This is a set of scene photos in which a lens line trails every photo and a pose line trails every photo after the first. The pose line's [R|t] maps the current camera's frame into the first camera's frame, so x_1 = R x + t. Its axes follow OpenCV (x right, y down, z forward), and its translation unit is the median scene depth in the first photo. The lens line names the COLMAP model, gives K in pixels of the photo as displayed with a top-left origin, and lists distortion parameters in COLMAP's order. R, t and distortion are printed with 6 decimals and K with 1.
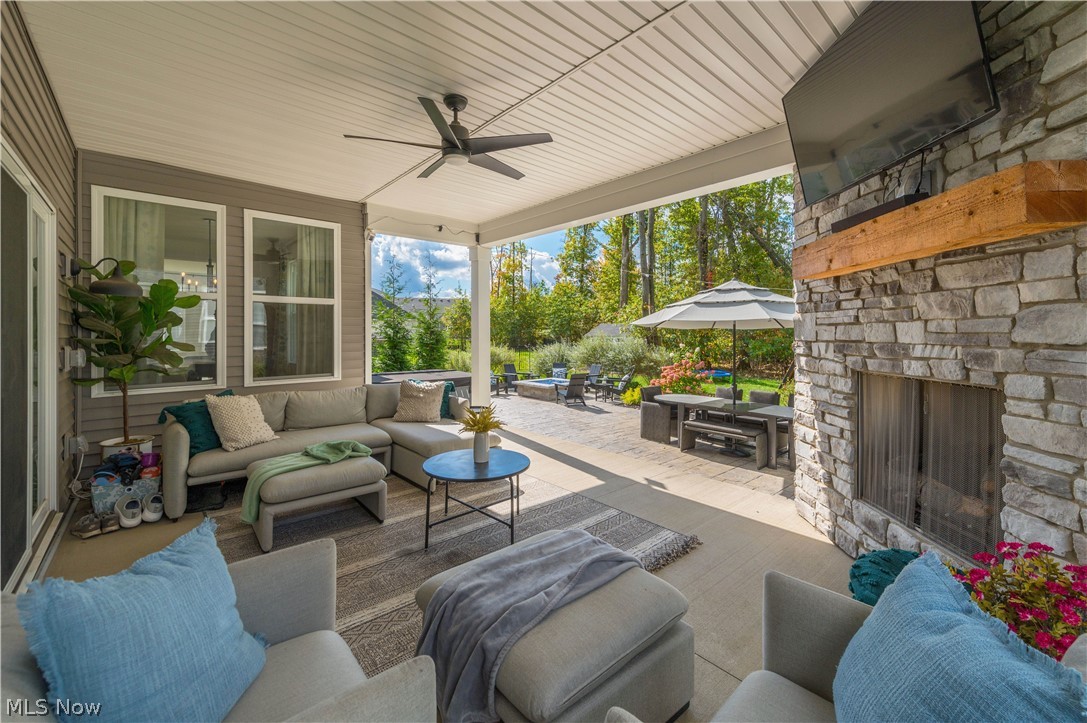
lens RADIAL K [[444.1, 0, 559.5], [0, 444.1, 360.3], [0, 0, 1]] dist [-0.006804, -0.000219]
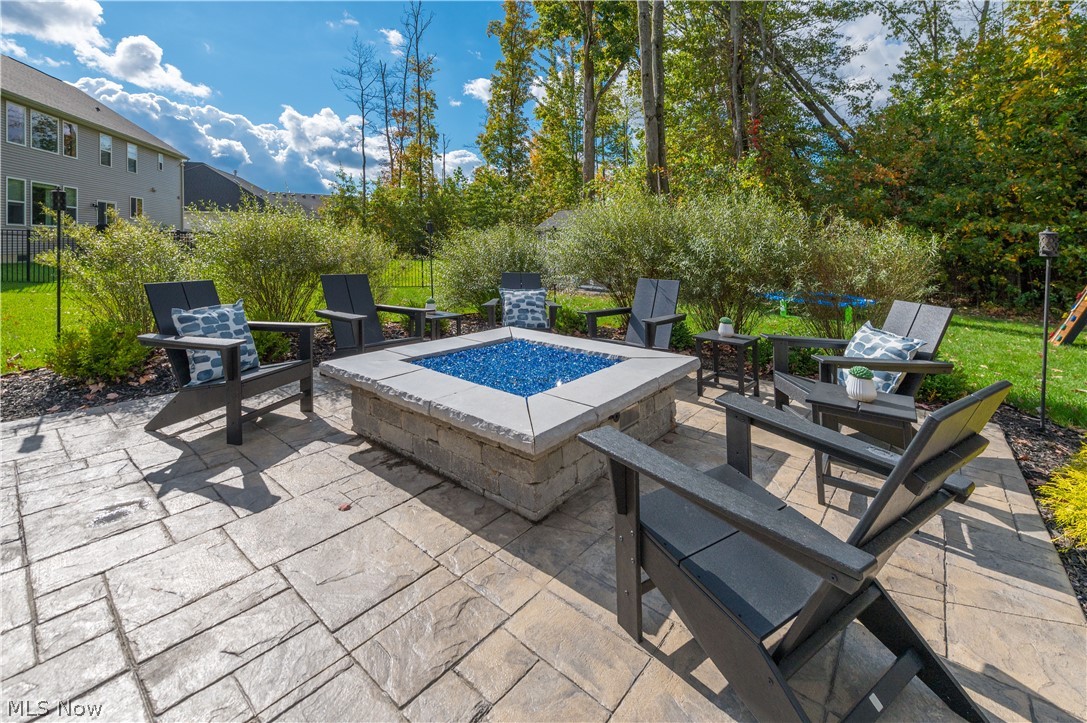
lens RADIAL K [[444.1, 0, 559.5], [0, 444.1, 360.3], [0, 0, 1]] dist [-0.006804, -0.000219]
pose [[0.984412, -0.021877, 0.174513, -0.007398], [-0.011525, 0.982077, 0.188129, 0.001767], [-0.175501, -0.187208, 0.966516, 0.162303]]
